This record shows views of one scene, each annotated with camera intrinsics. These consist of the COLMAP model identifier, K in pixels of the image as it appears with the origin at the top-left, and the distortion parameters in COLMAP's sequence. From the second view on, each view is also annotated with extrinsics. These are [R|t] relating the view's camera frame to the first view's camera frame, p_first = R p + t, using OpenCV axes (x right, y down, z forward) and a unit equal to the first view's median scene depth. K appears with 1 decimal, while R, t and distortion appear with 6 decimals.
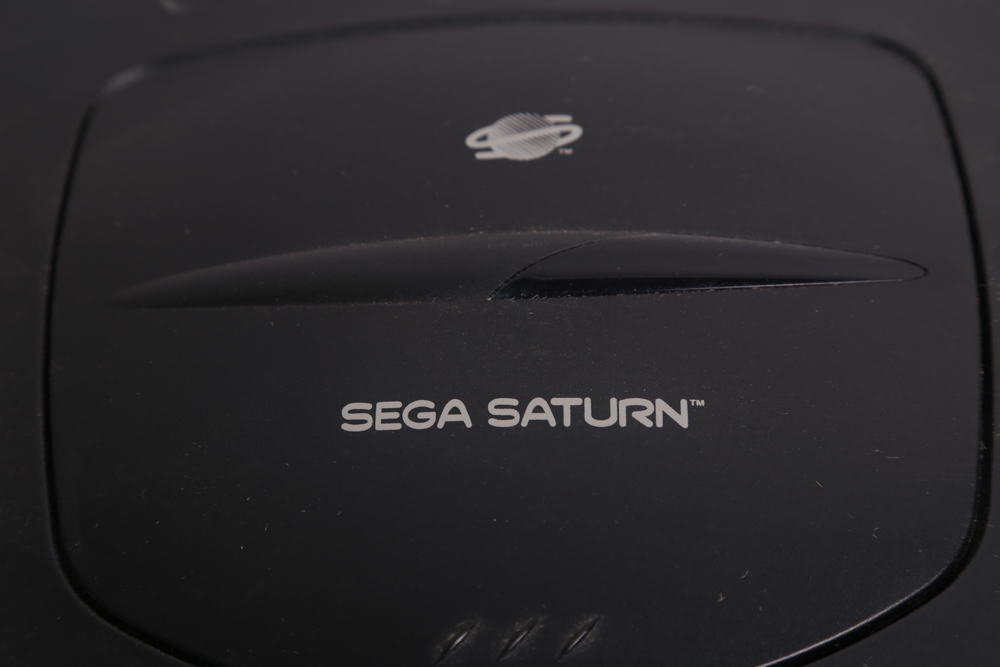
lens RADIAL K [[2618.1, 0, 504.2], [0, 2618.1, 339.2], [0, 0, 1]] dist [0.247526, 0.000000]
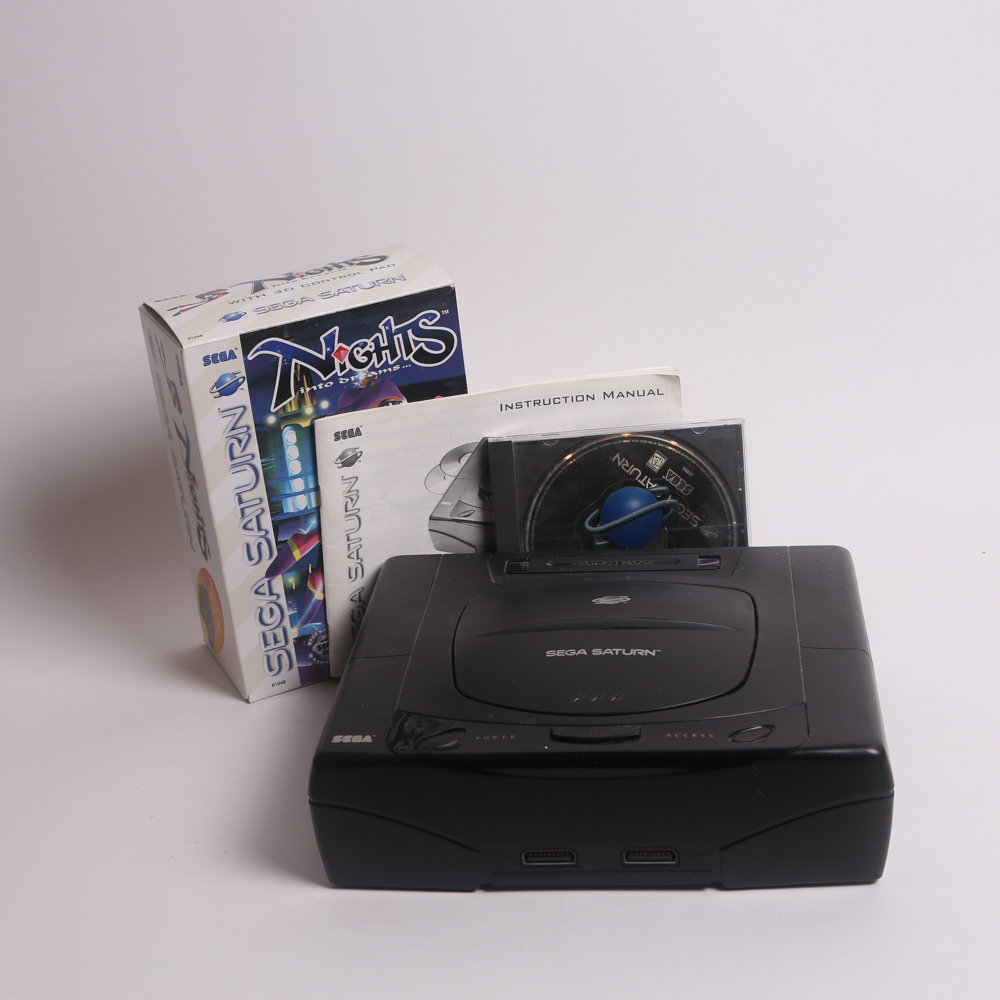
lens RADIAL K [[2084.9, 0, 499.3], [0, 2084.9, 492.9], [0, 0, 1]] dist [0.192635, 0.000000]
pose [[0.994261, 0.017814, -0.105486, 0.145307], [-0.061637, 0.901319, -0.428748, 0.945346], [0.087439, 0.432789, 0.897245, -1.360328]]
